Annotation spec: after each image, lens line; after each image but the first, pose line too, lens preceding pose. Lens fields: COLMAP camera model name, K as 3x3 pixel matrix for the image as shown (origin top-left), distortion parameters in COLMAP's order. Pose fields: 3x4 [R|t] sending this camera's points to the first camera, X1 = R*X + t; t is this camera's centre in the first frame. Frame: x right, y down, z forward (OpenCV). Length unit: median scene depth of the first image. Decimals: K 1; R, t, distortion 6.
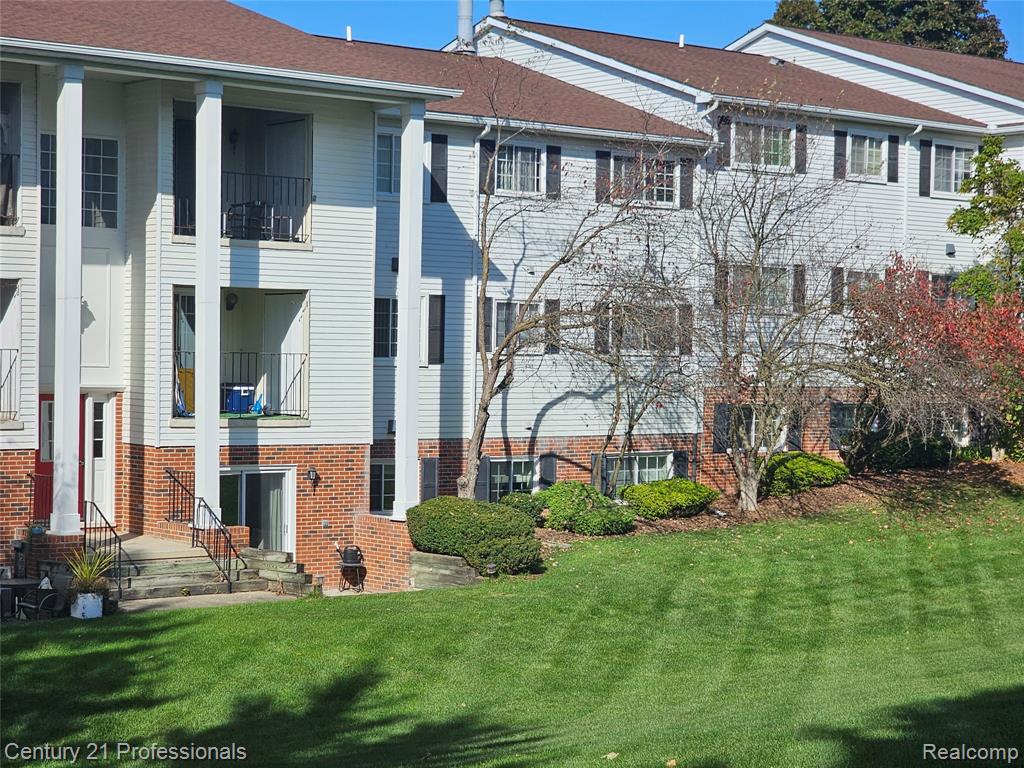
lens RADIAL K [[2069.8, 0, 511.6], [0, 2069.8, 382.9], [0, 0, 1]] dist [-0.075950, 0.000000]
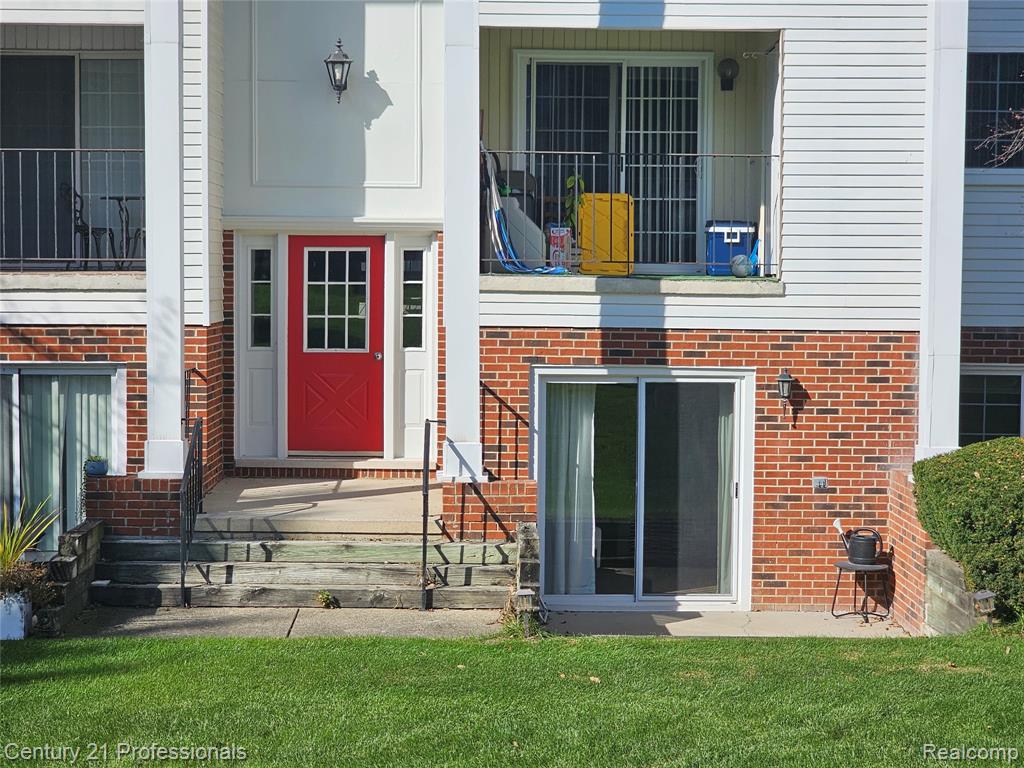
lens RADIAL K [[2069.8, 0, 512.0], [0, 2069.8, 388.1], [0, 0, 1]] dist [-0.075950, 0.000000]
pose [[0.777462, 0.024441, -0.628454, 0.178677], [-0.003554, 0.999399, 0.034470, 0.027191], [0.628919, -0.024566, 0.777082, 0.562436]]
